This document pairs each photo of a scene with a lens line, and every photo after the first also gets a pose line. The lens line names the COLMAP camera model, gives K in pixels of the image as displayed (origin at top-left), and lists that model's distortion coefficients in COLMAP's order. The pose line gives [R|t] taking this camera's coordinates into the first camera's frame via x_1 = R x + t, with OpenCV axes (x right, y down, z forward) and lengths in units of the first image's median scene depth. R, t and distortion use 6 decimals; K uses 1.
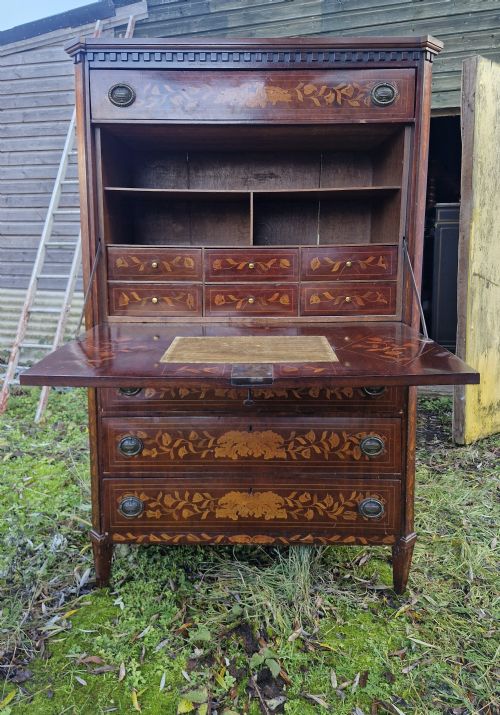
lens RADIAL K [[549.5, 0, 248.4], [0, 549.5, 330.2], [0, 0, 1]] dist [0.079062, -0.088970]
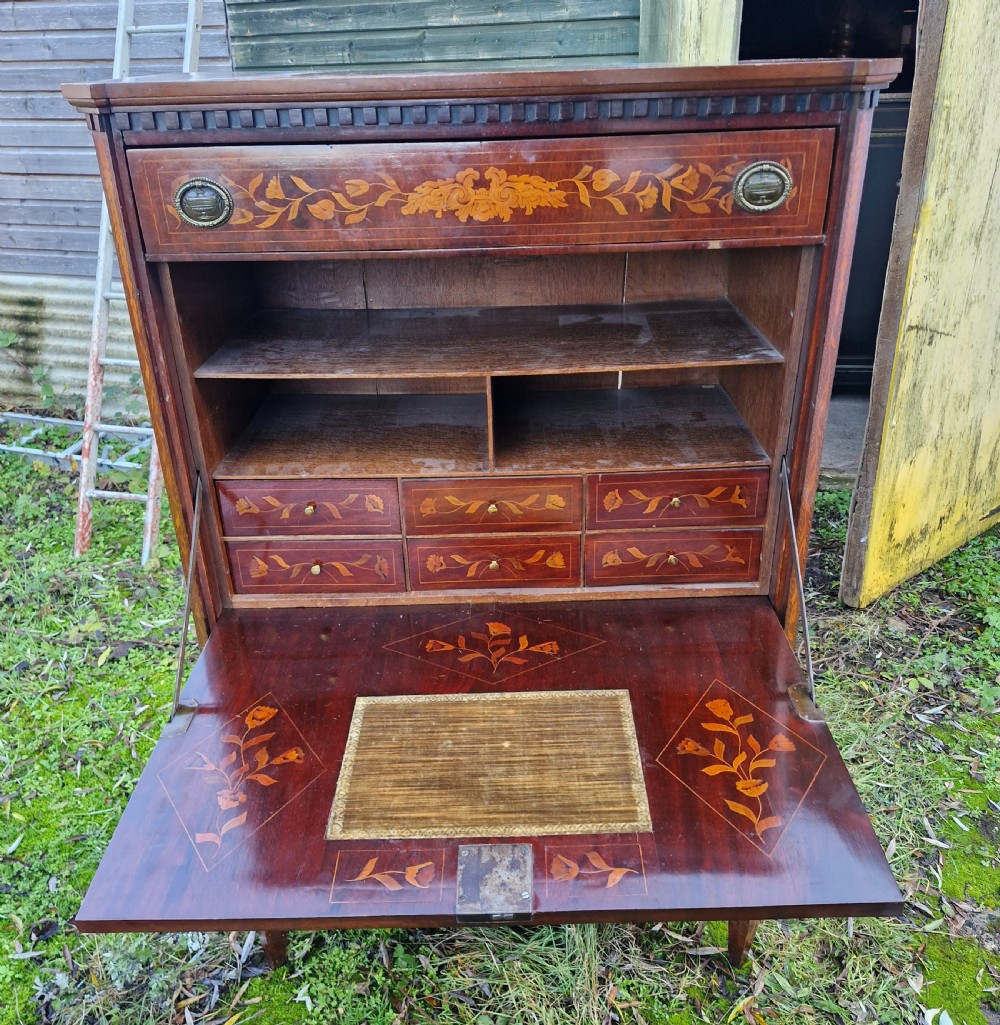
lens RADIAL K [[901.8, 0, 508.8], [0, 901.8, 517.6], [0, 0, 1]] dist [0.062702, -0.062919]
pose [[0.999645, -0.026564, 0.001900, 0.018951], [0.024567, 0.947327, 0.319325, -0.375477], [-0.010283, -0.319165, 0.947643, 0.170280]]
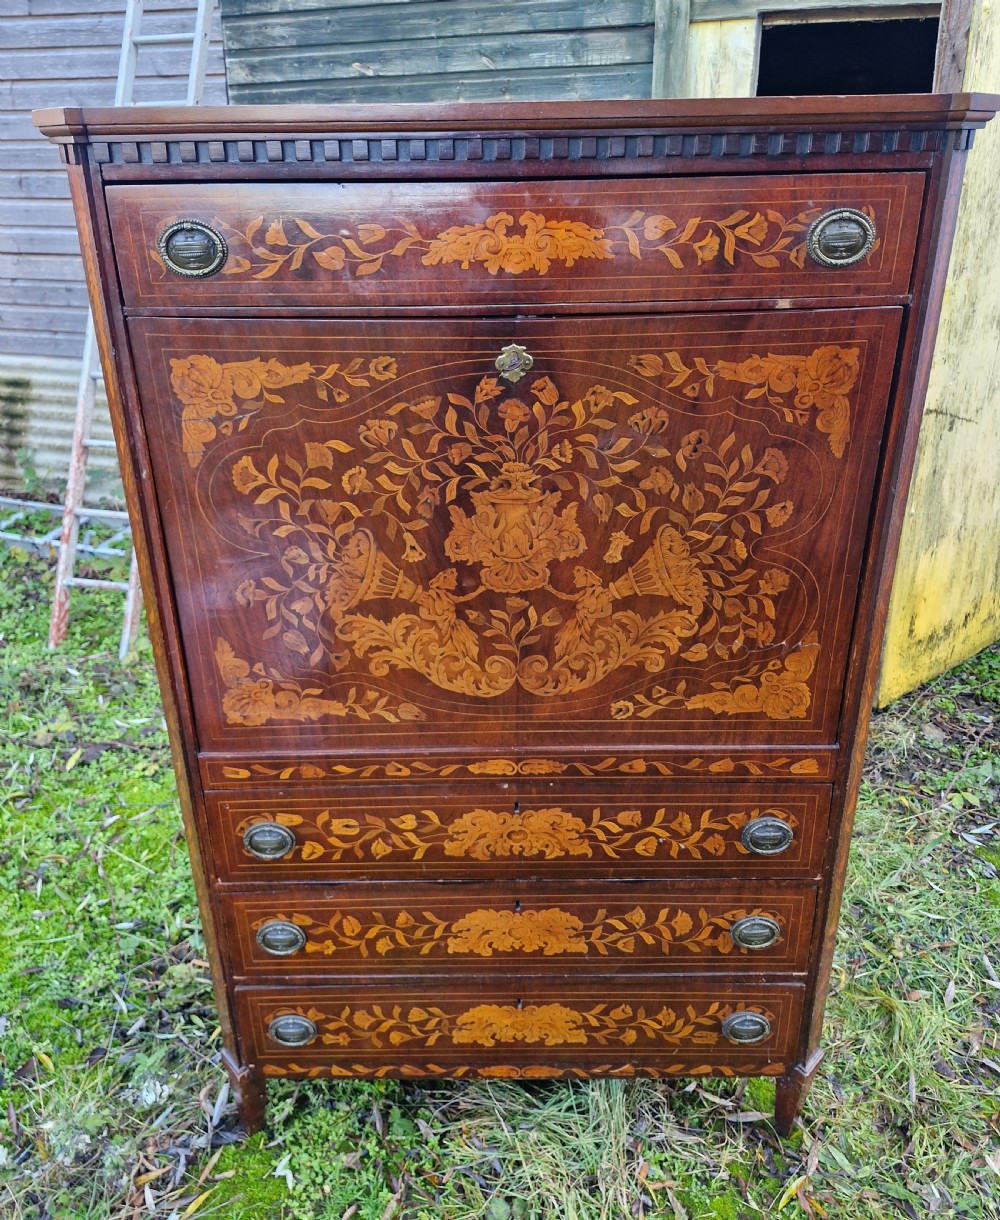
lens RADIAL K [[910.7, 0, 502.6], [0, 910.7, 553.0], [0, 0, 1]] dist [0.019942, -0.010524]
pose [[0.999842, -0.015848, 0.008012, -0.010871], [0.013206, 0.965187, 0.261228, -0.347560], [-0.011873, -0.261081, 0.965244, 0.275206]]
